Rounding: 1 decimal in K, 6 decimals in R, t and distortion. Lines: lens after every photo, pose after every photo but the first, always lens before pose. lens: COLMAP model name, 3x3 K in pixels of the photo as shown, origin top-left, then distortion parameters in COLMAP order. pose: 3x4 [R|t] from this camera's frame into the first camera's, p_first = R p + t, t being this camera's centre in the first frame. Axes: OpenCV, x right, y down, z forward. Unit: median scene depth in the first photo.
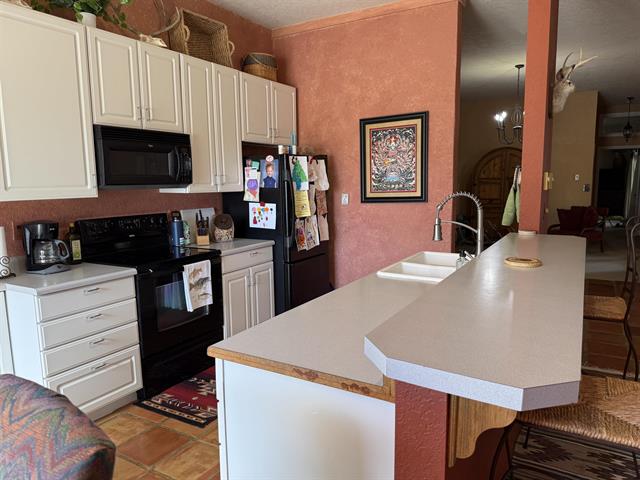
lens RADIAL K [[455.1, 0, 320.7], [0, 455.1, 239.8], [0, 0, 1]] dist [0.029308, -0.000213]
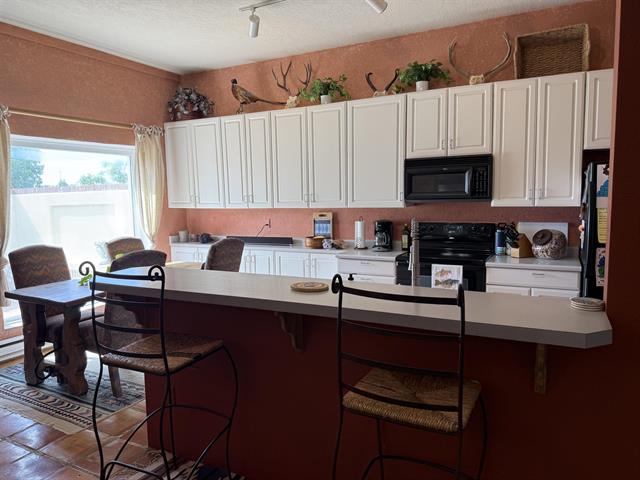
lens RADIAL K [[455.1, 0, 320.7], [0, 455.1, 241.8], [0, 0, 1]] dist [0.029308, -0.000213]
pose [[0.046344, 0.108843, -0.992978, 0.880936], [-0.112031, 0.988341, 0.103106, -0.094630], [0.992623, 0.106466, 0.057997, 0.589479]]
